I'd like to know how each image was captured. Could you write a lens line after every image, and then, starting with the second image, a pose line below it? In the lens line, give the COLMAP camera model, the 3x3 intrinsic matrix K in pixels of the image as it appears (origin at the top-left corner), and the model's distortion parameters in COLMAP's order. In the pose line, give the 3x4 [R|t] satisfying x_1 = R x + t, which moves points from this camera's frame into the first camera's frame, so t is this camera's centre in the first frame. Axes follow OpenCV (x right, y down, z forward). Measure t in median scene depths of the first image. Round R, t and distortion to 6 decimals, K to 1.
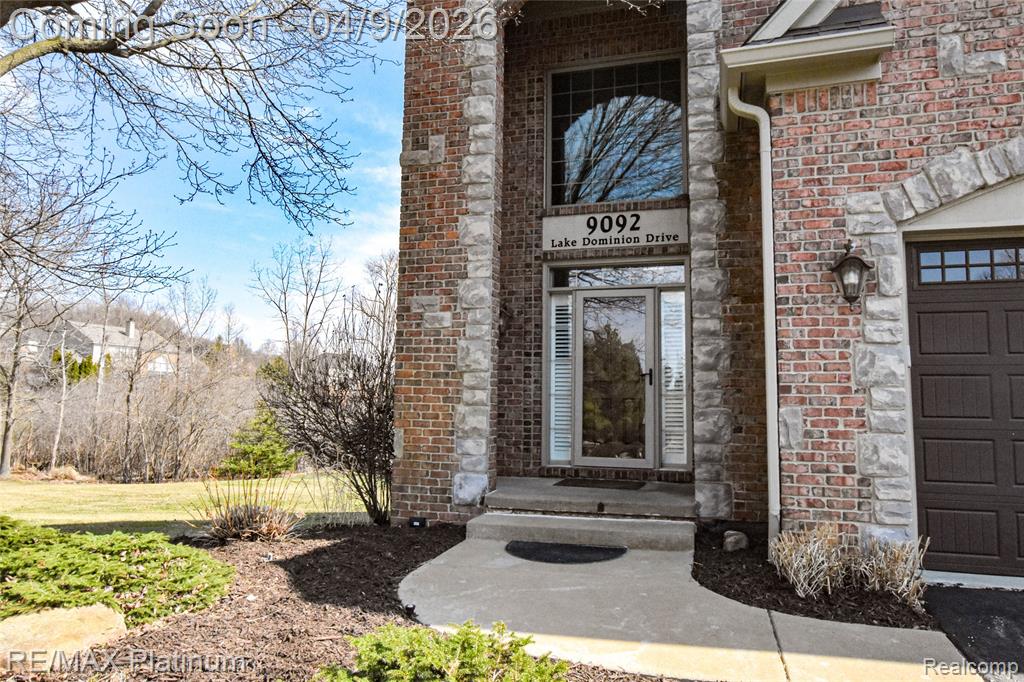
lens RADIAL K [[676.7, 0, 512.0], [0, 676.7, 341.0], [0, 0, 1]] dist [-0.033071, 0.034215]
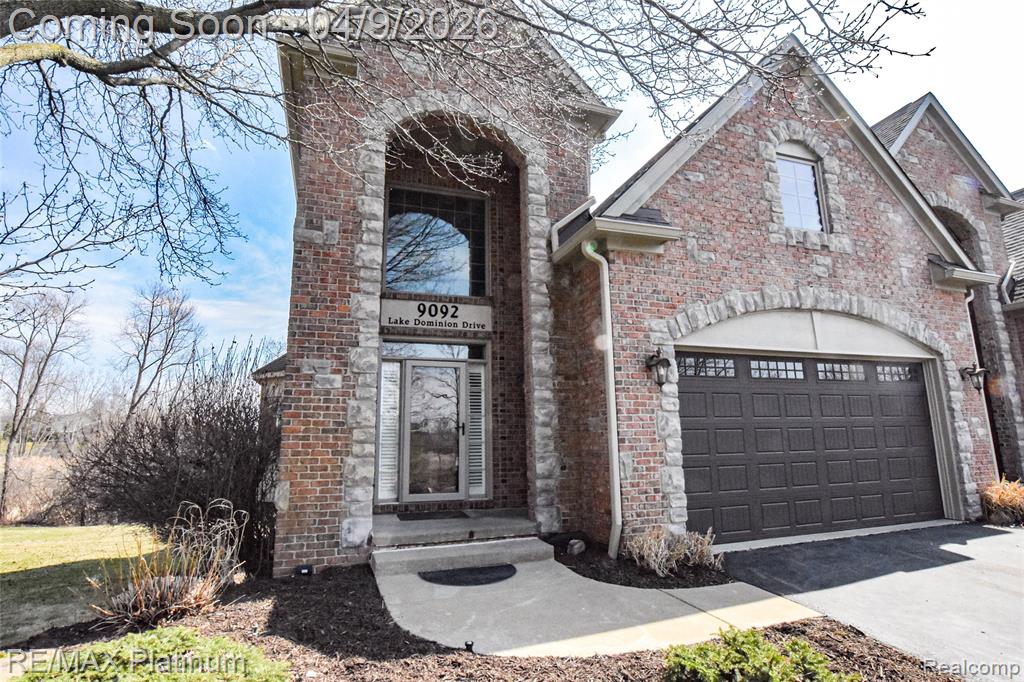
lens RADIAL K [[521.4, 0, 512.0], [0, 521.4, 341.0], [0, 0, 1]] dist [-0.035586, 0.000519]
pose [[0.819899, 0.083446, 0.566394, -0.390941], [-0.028915, 0.994094, -0.104601, -0.018063], [-0.571777, 0.069385, 0.817470, 0.125031]]
